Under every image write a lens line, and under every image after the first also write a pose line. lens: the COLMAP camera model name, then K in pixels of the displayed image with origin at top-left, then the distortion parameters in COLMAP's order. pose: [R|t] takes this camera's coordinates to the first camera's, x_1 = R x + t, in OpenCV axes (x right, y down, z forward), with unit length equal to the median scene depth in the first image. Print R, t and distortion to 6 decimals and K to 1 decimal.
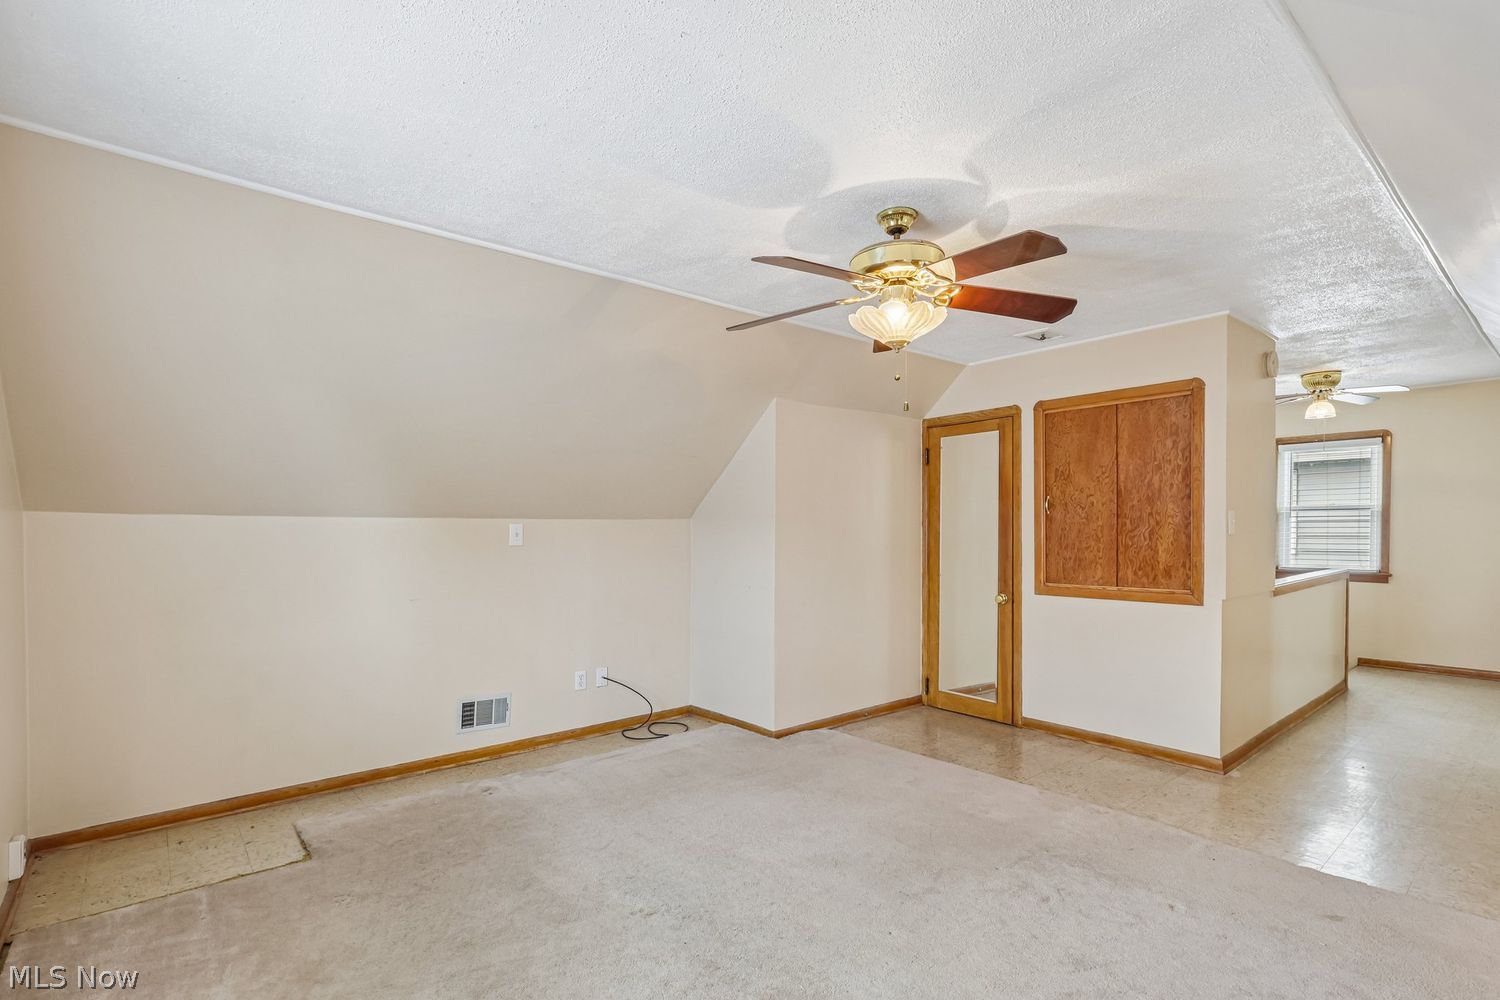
lens RADIAL K [[713.4, 0, 743.3], [0, 713.4, 537.6], [0, 0, 1]] dist [-0.001146, -0.000348]
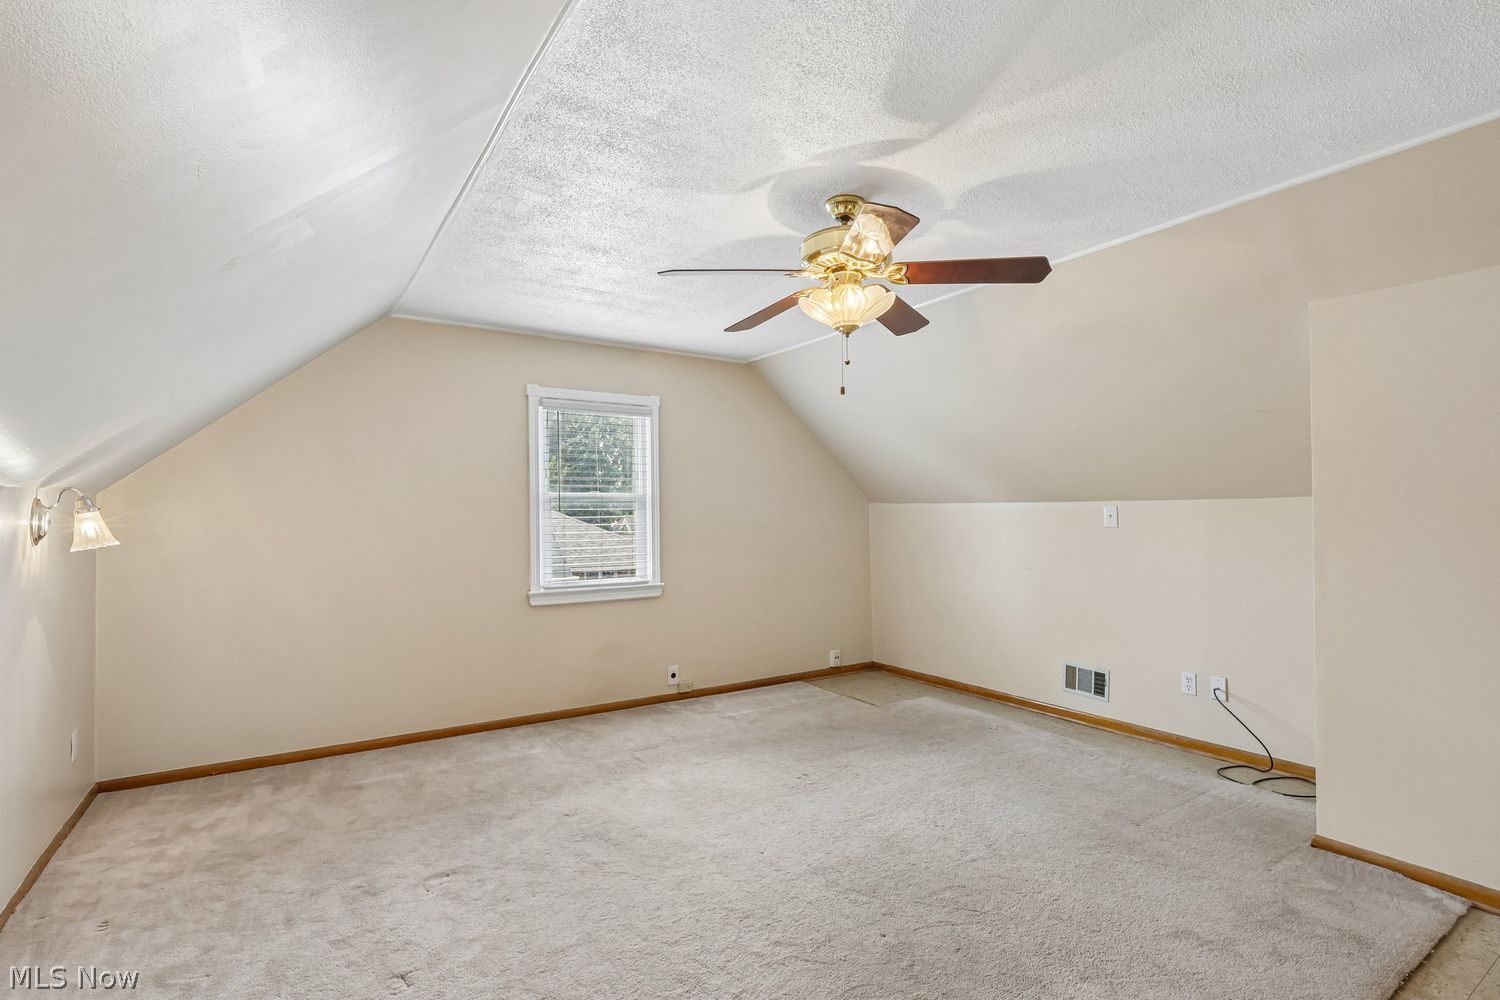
lens RADIAL K [[693.7, 0, 750.0], [0, 693.7, 500.0], [0, 0, 1]] dist [-0.001161, 0.000006]
pose [[-0.108727, -0.020455, -0.993861, 0.737844], [-0.011729, 0.999745, -0.019293, -0.002390], [0.994002, 0.009560, -0.108939, 0.600828]]
